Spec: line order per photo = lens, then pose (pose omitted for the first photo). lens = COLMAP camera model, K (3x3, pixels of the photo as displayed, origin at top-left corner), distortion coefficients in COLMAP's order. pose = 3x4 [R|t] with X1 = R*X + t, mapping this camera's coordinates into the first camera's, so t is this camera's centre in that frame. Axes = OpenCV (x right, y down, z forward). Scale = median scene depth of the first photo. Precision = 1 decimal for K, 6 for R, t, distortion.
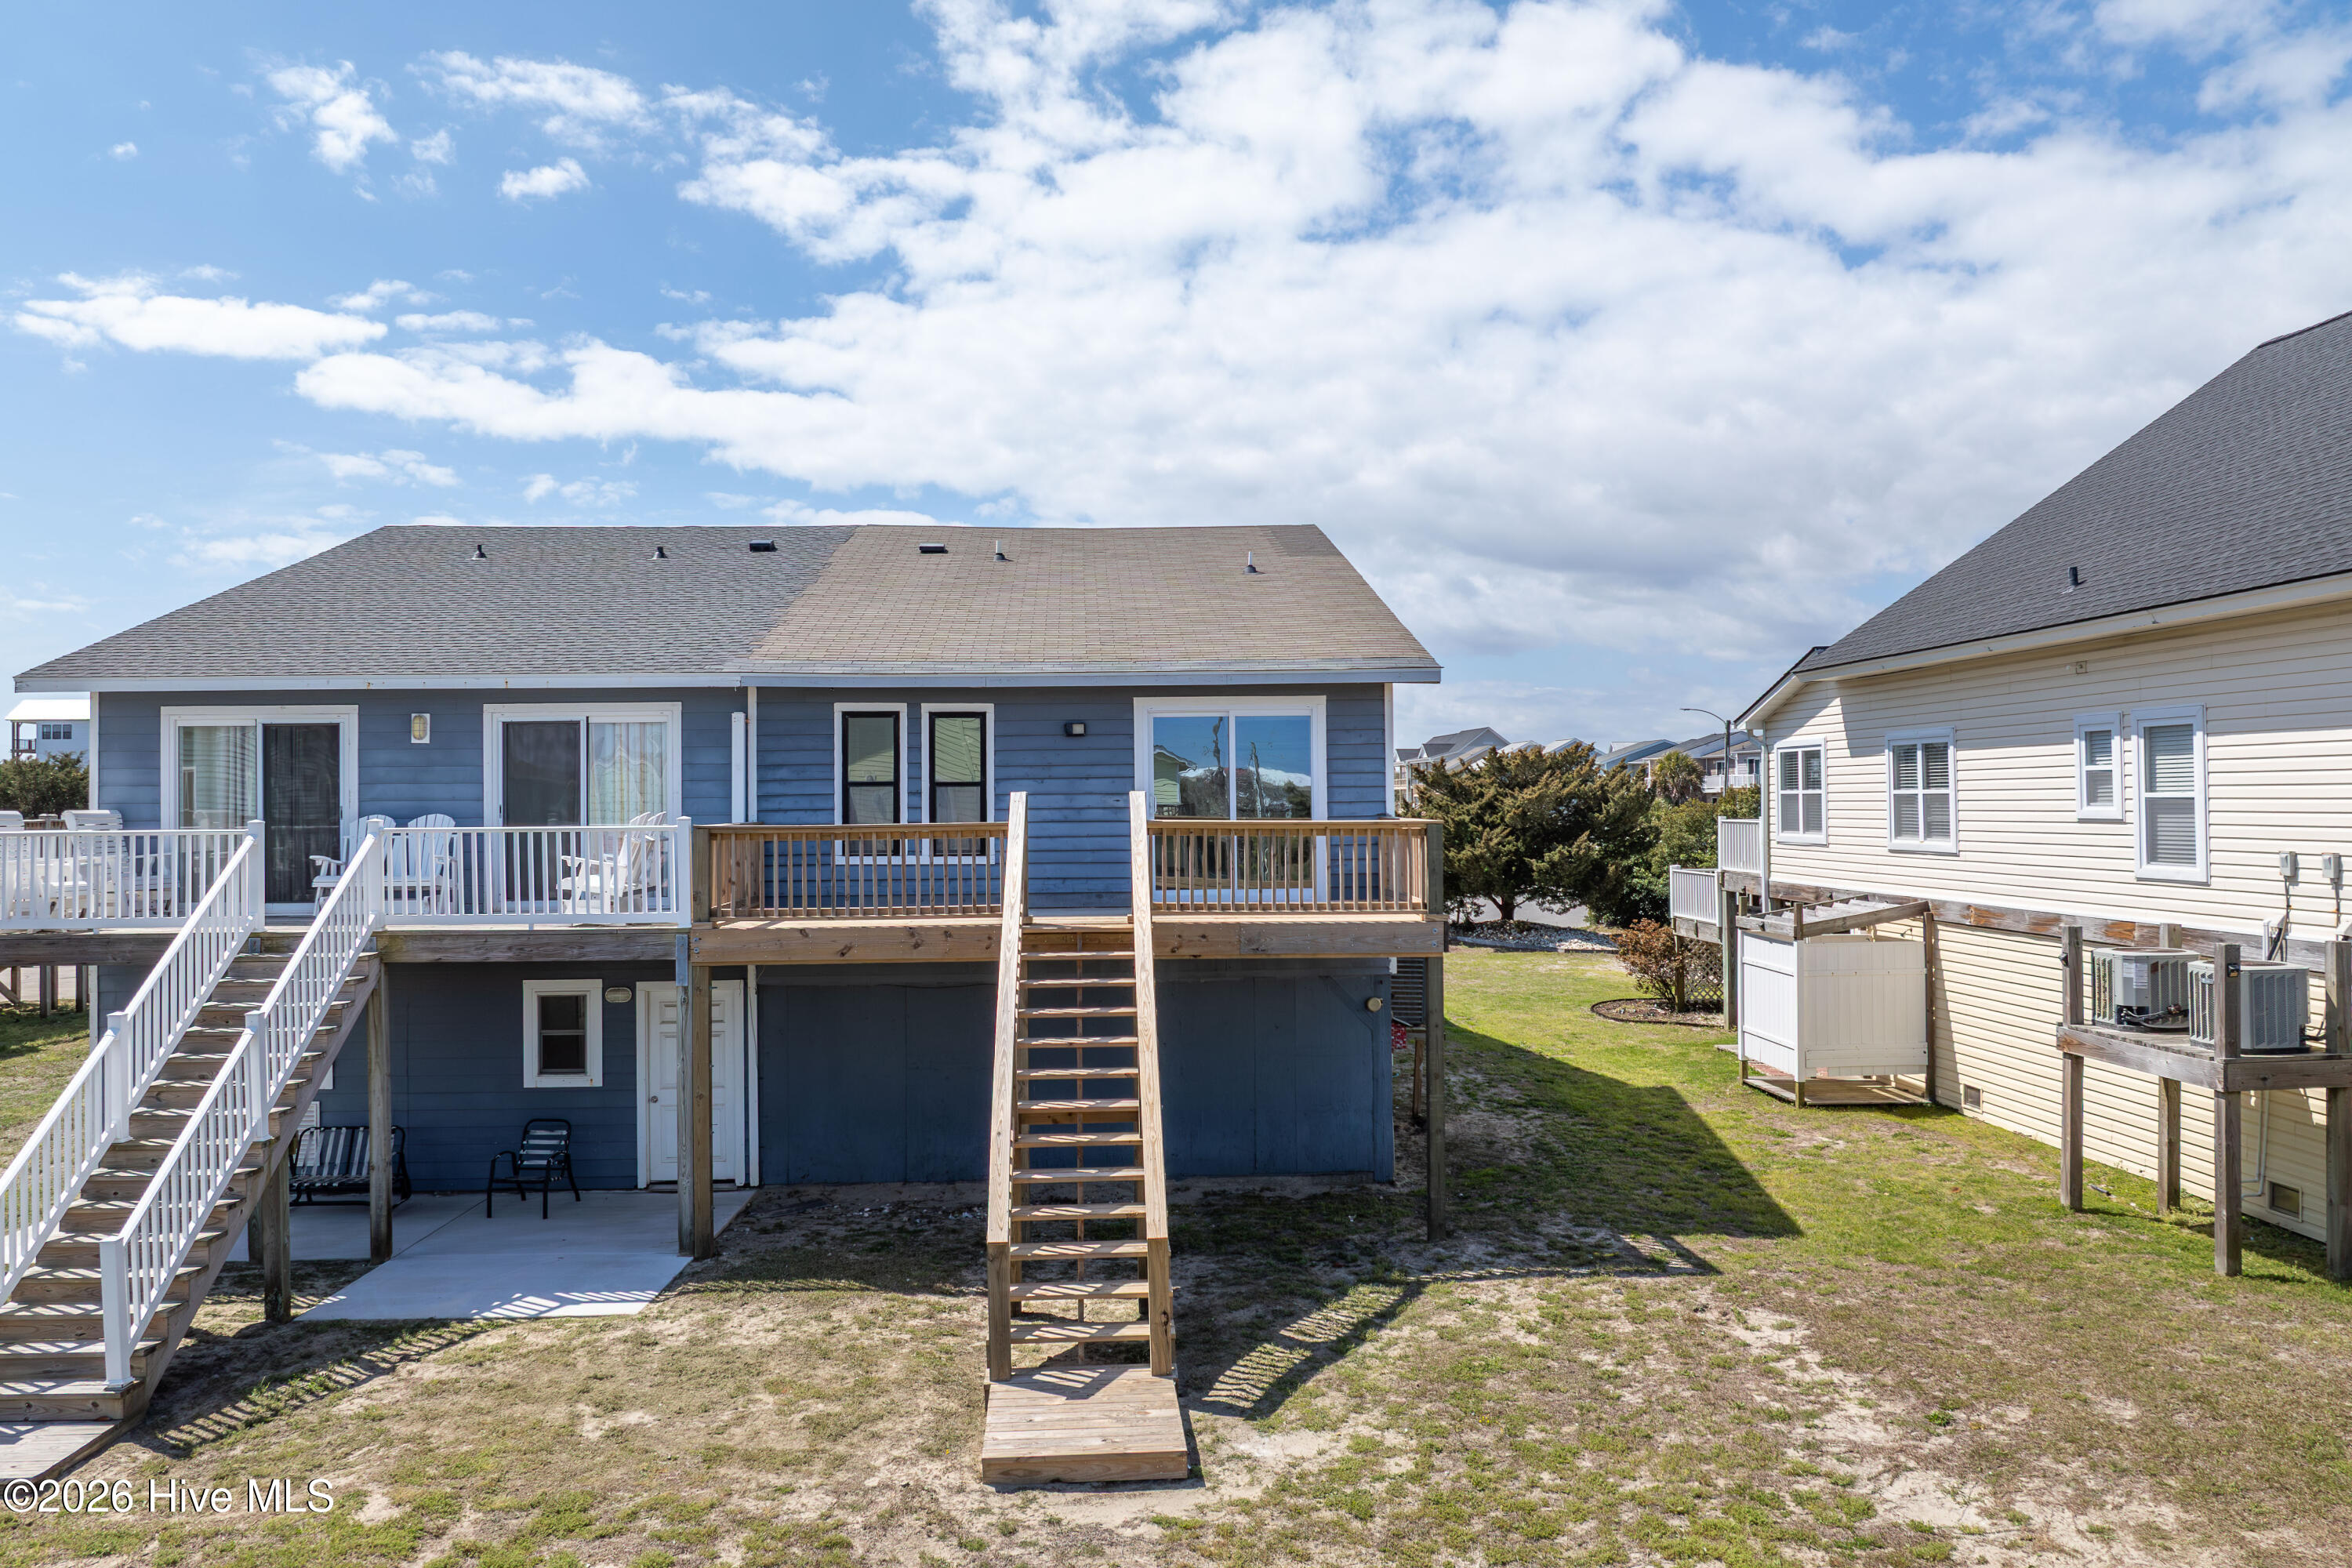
lens RADIAL K [[1657.9, 0, 1176.0], [0, 1657.9, 784.0], [0, 0, 1]] dist [-0.025937, -0.004192]
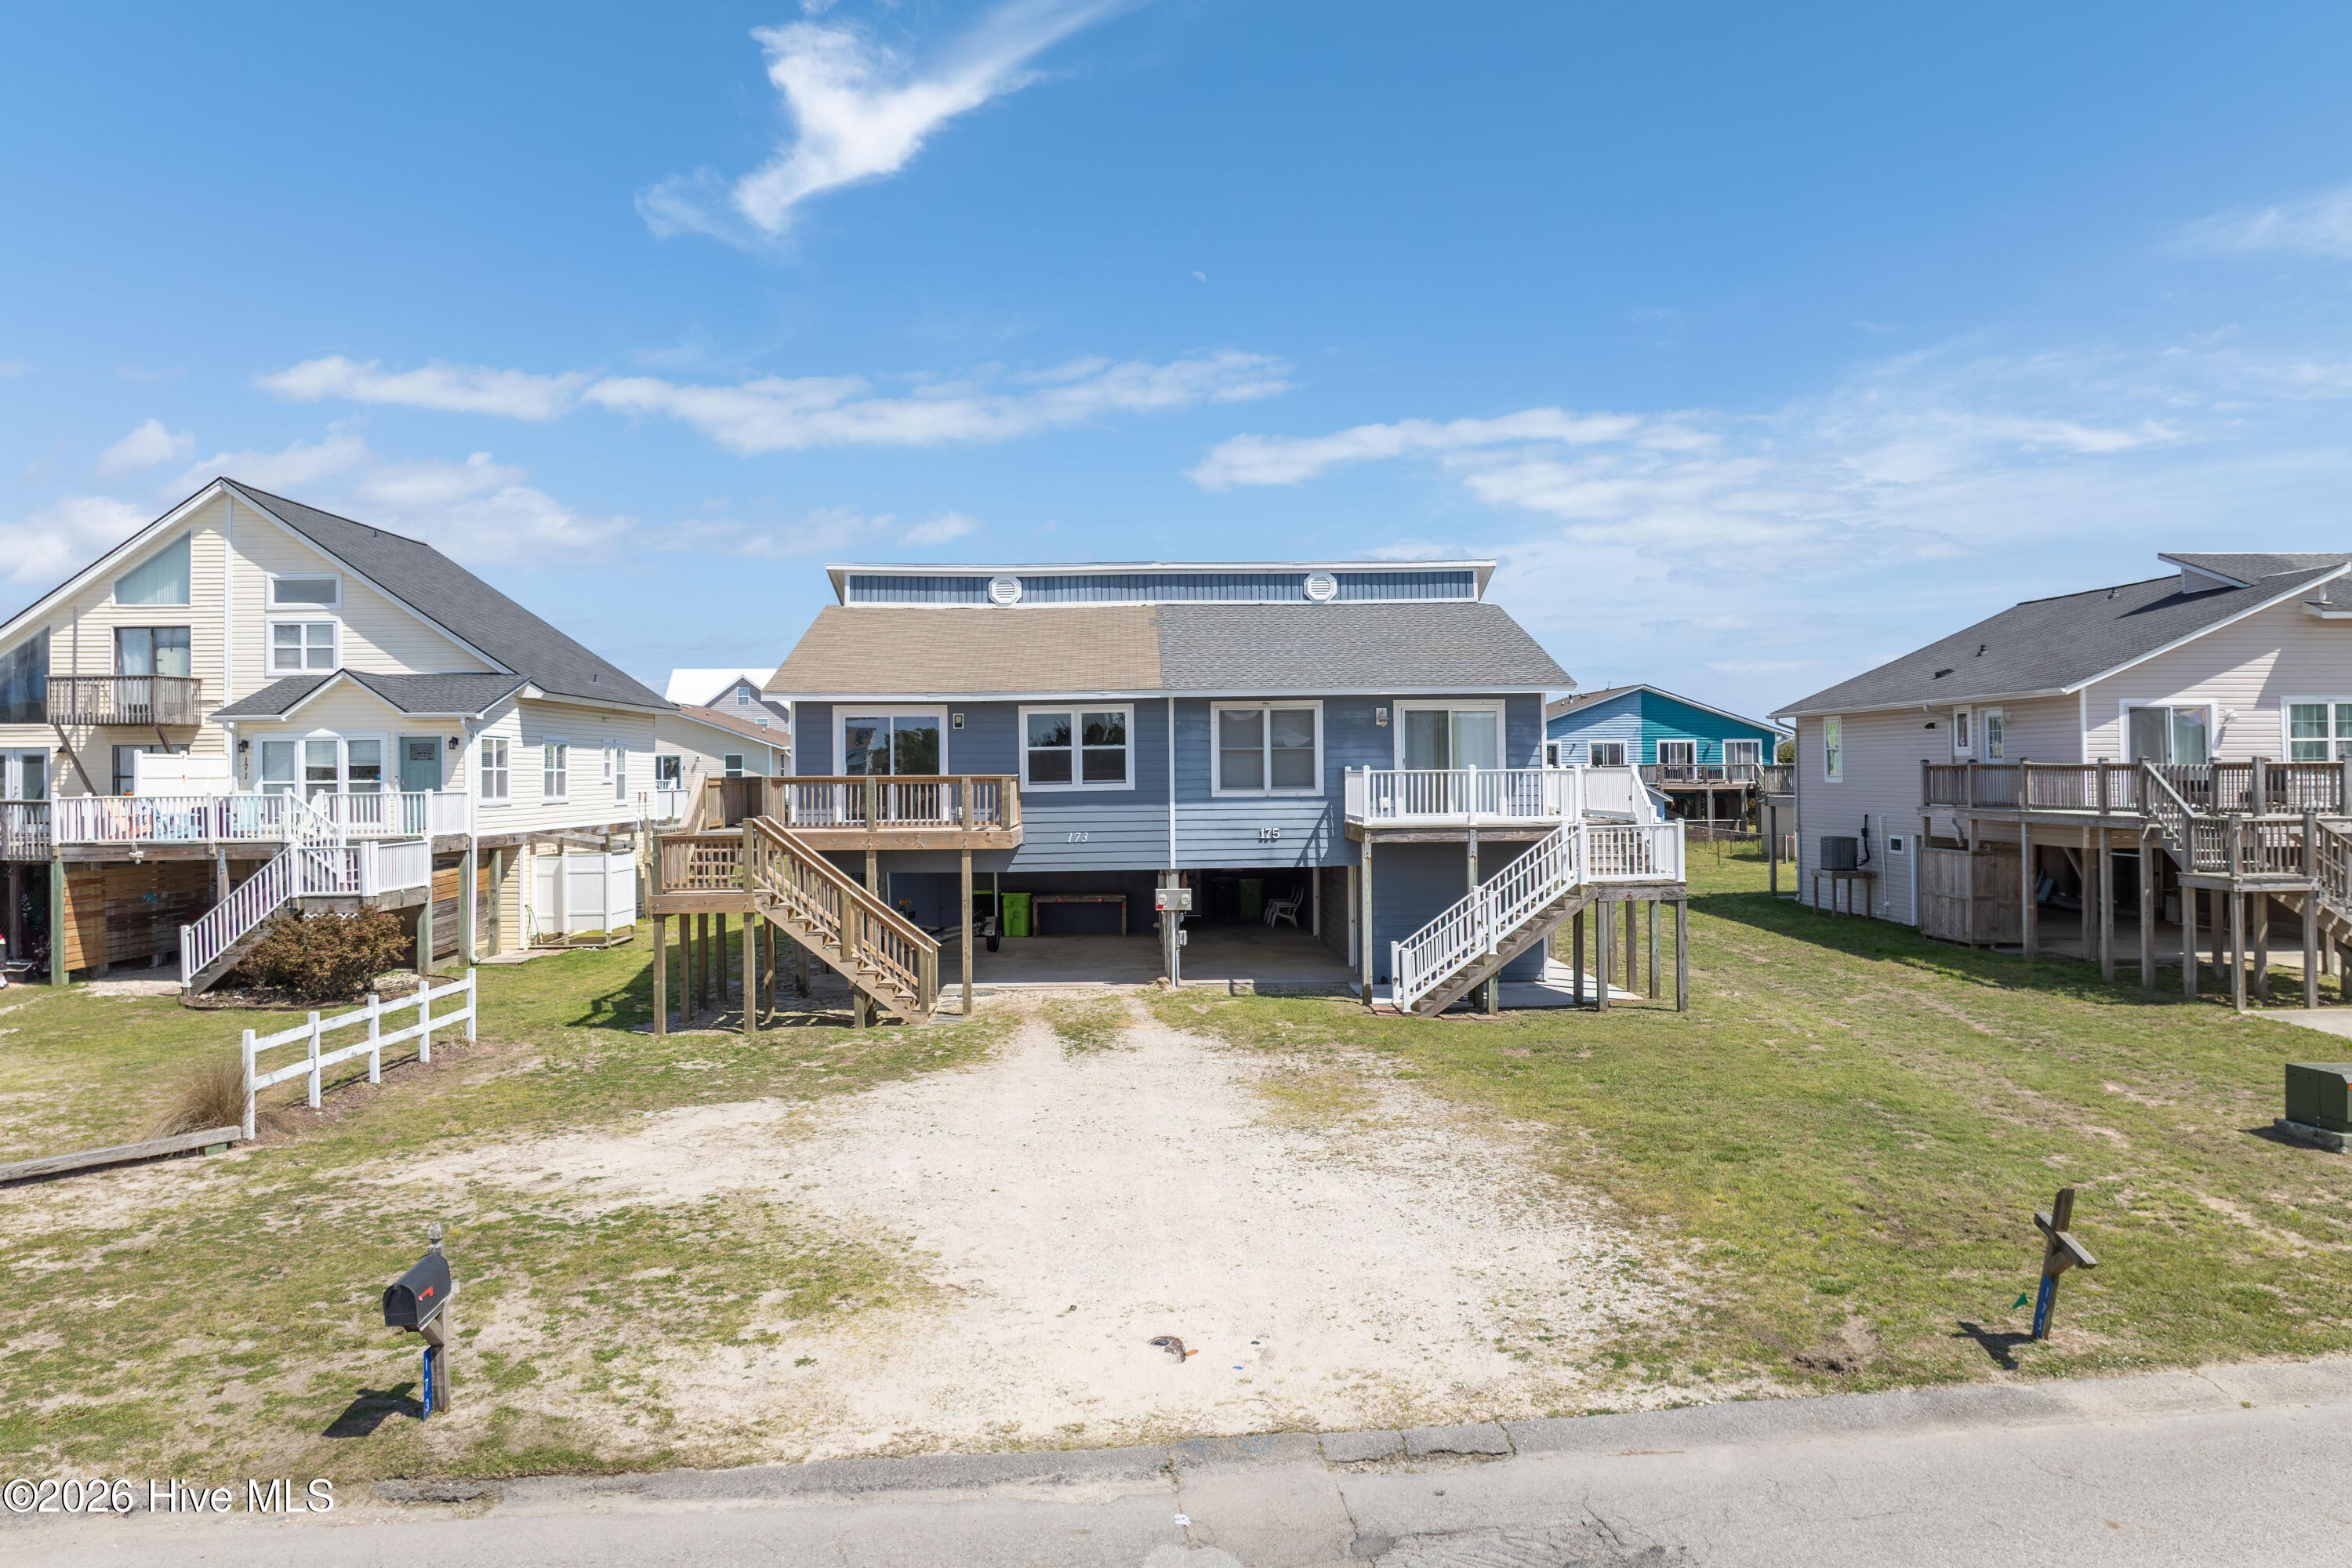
lens RADIAL K [[1661.7, 0, 1185.2], [0, 1661.7, 721.8], [0, 0, 1]] dist [-0.031079, -0.012234]
pose [[-0.999612, 0.015064, 0.023429, -0.346527], [0.014142, 0.999137, -0.039047, 0.040288], [-0.023997, -0.038701, -0.998963, 3.438429]]
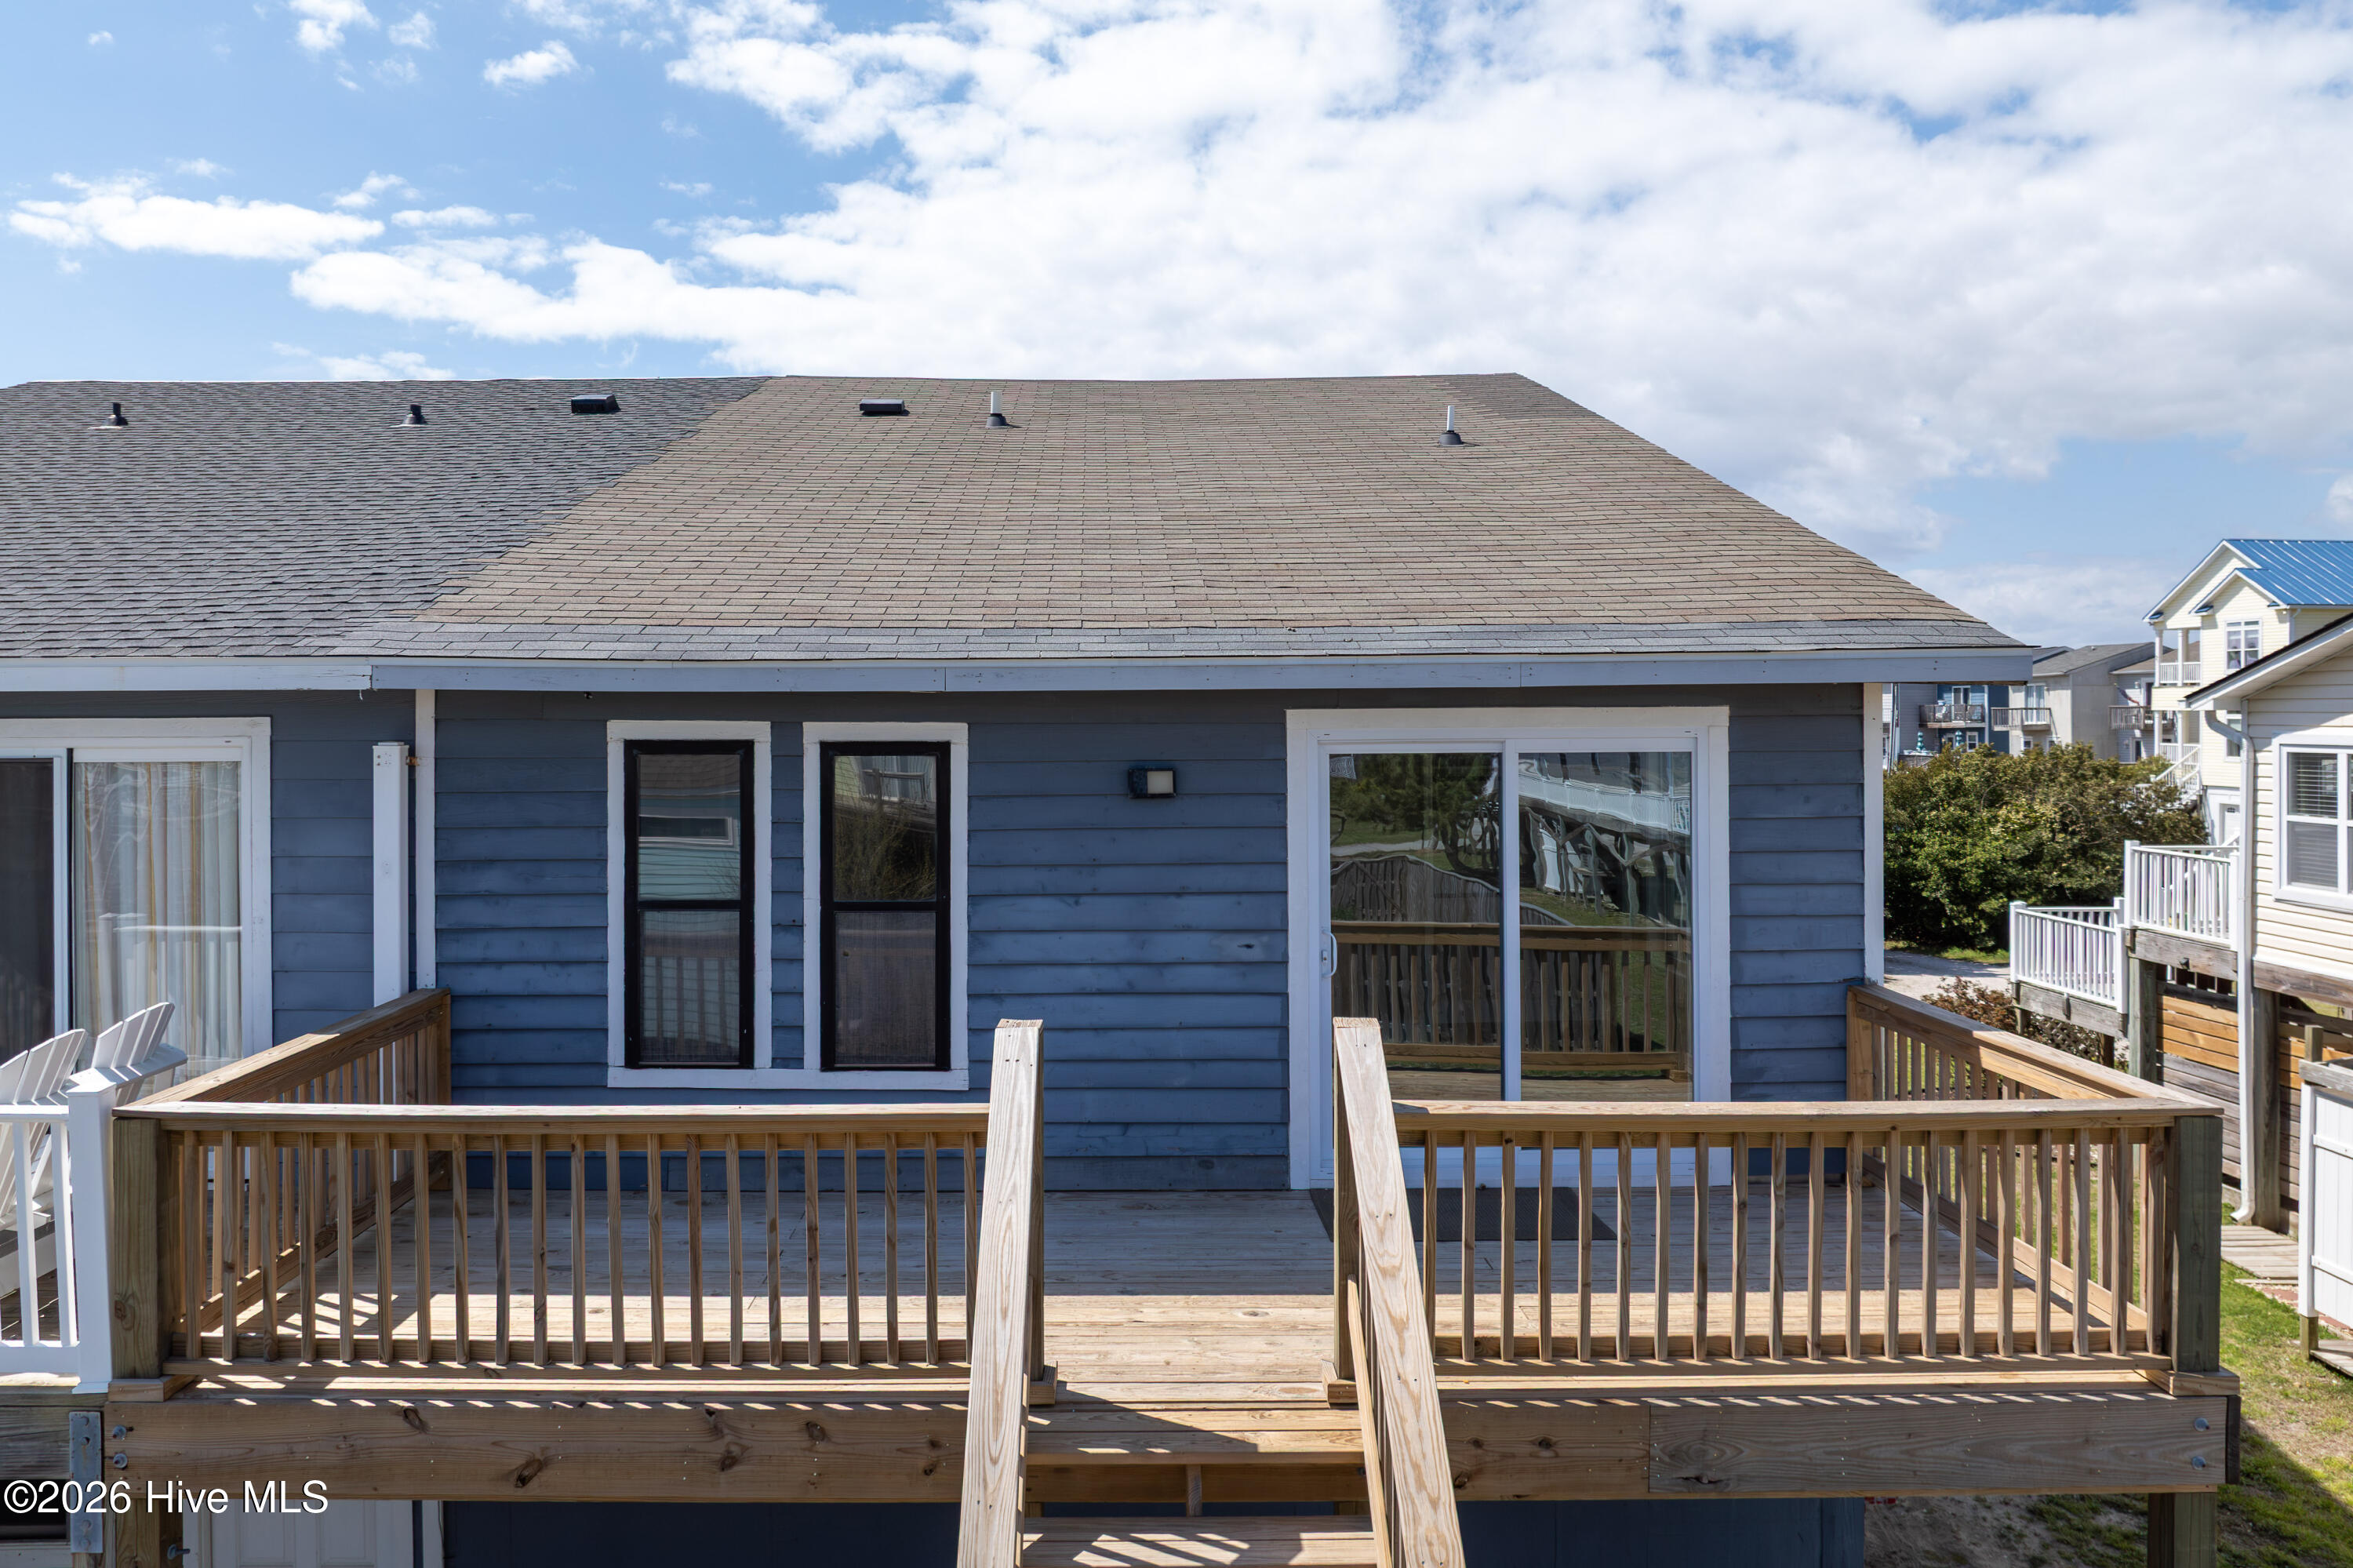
lens RADIAL K [[1732.3, 0, 1117.9], [0, 1732.3, 728.1], [0, 0, 1]] dist [-0.027517, -0.002315]
pose [[0.999218, 0.004183, -0.039316, -0.051618], [-0.003482, 0.999834, 0.017885, -0.055018], [0.039384, -0.017734, 0.999067, 0.538850]]
